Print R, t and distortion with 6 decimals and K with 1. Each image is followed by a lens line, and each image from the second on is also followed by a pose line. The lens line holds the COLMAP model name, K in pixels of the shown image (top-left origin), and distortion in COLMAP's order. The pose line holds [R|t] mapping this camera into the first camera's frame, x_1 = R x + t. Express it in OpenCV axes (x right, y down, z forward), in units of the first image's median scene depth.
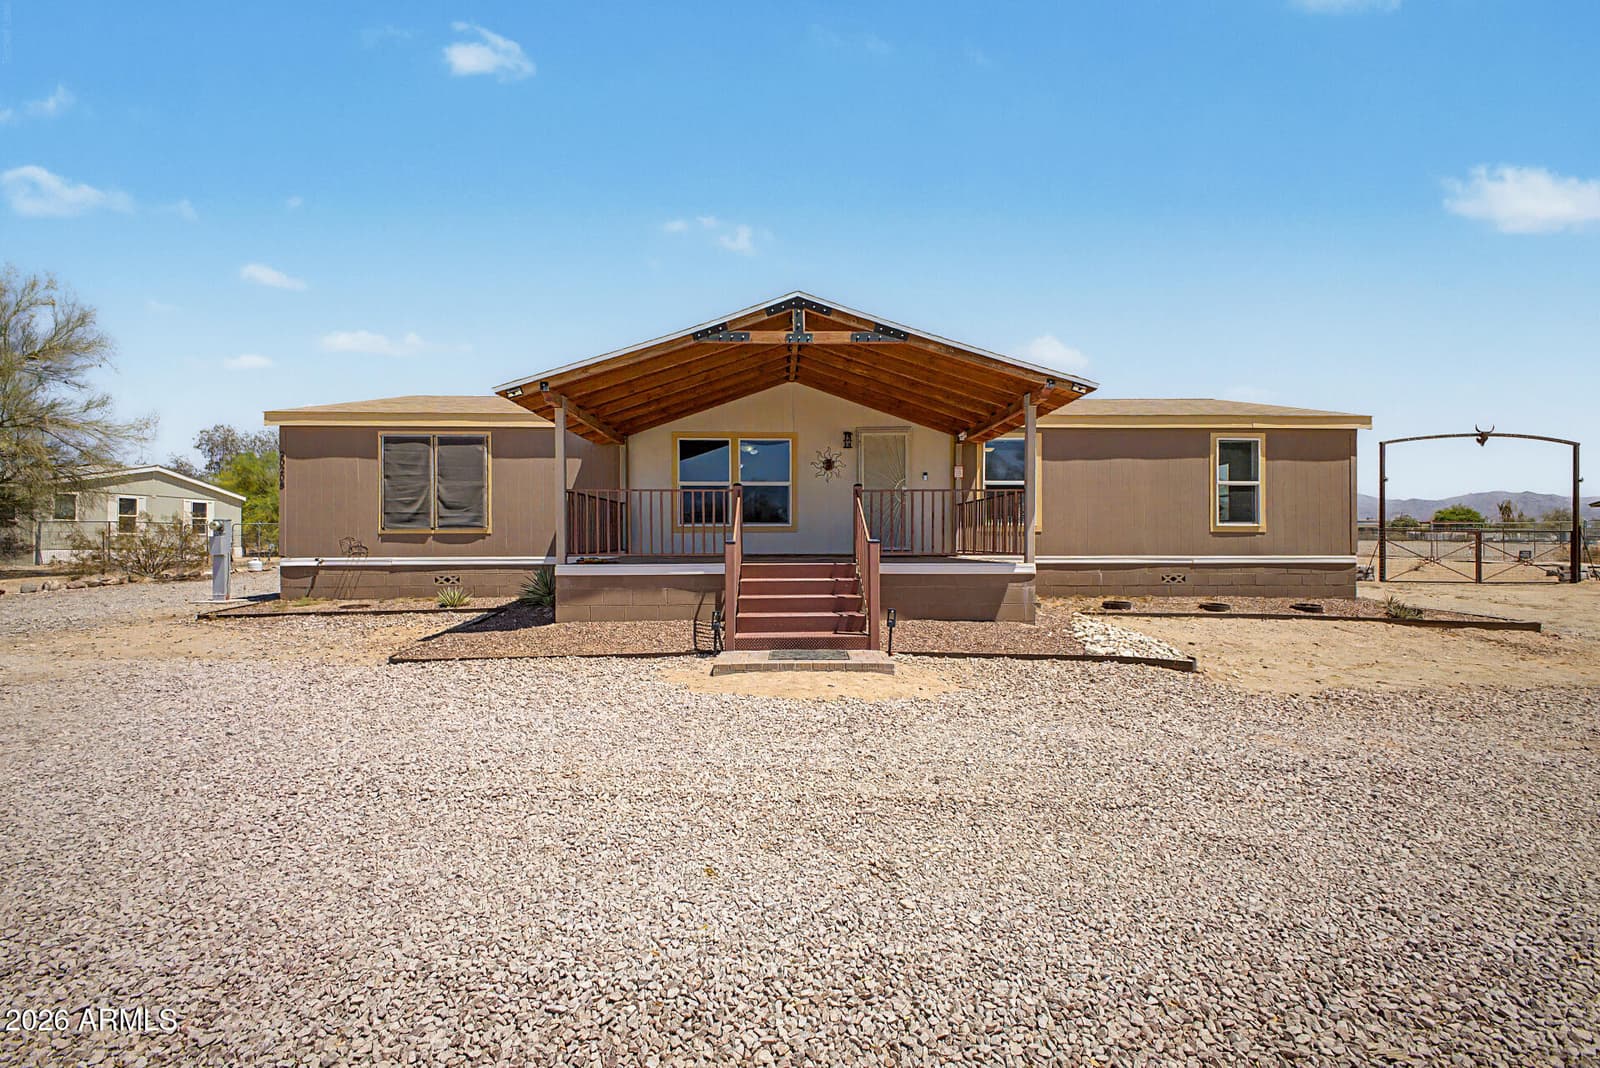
lens RADIAL K [[635.5, 0, 800.0], [0, 635.5, 534.0], [0, 0, 1]] dist [0.011605, -0.000126]
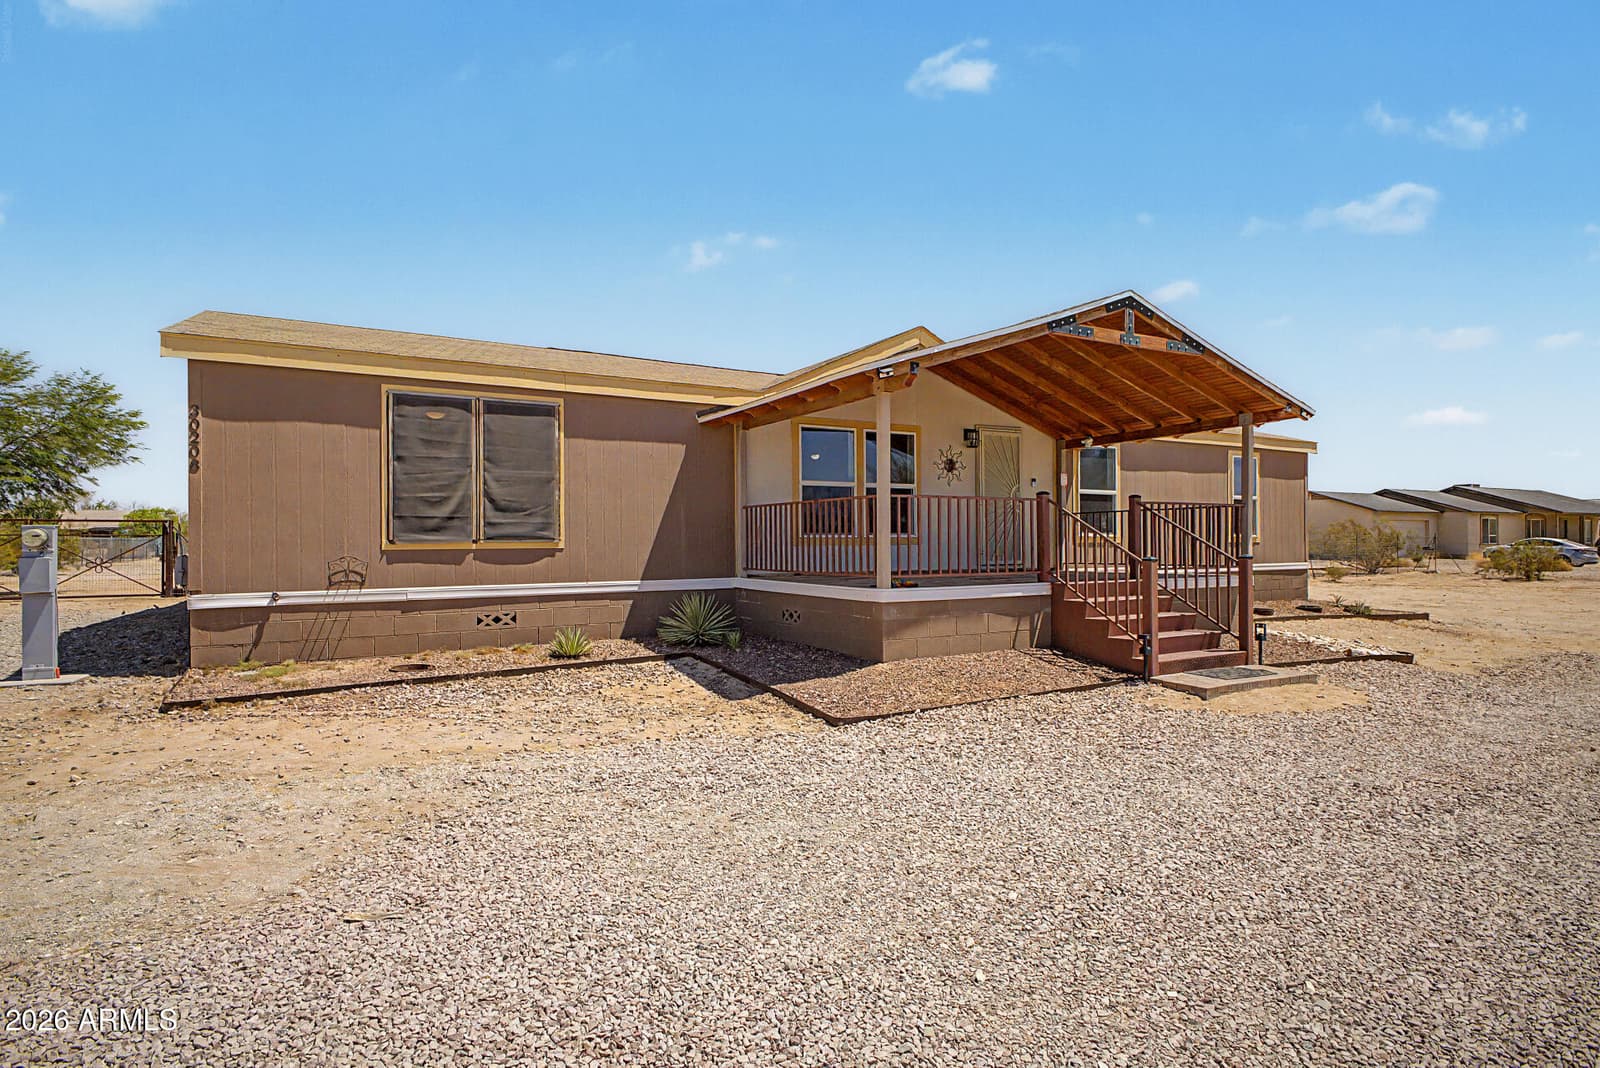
lens RADIAL K [[841.7, 0, 800.0], [0, 841.7, 534.0], [0, 0, 1]] dist [0.018007, 0.000104]
pose [[0.881417, 0.001304, 0.472337, -0.690597], [0.001989, 0.999977, -0.006472, -0.009910], [-0.472334, 0.006644, 0.881394, 0.090254]]
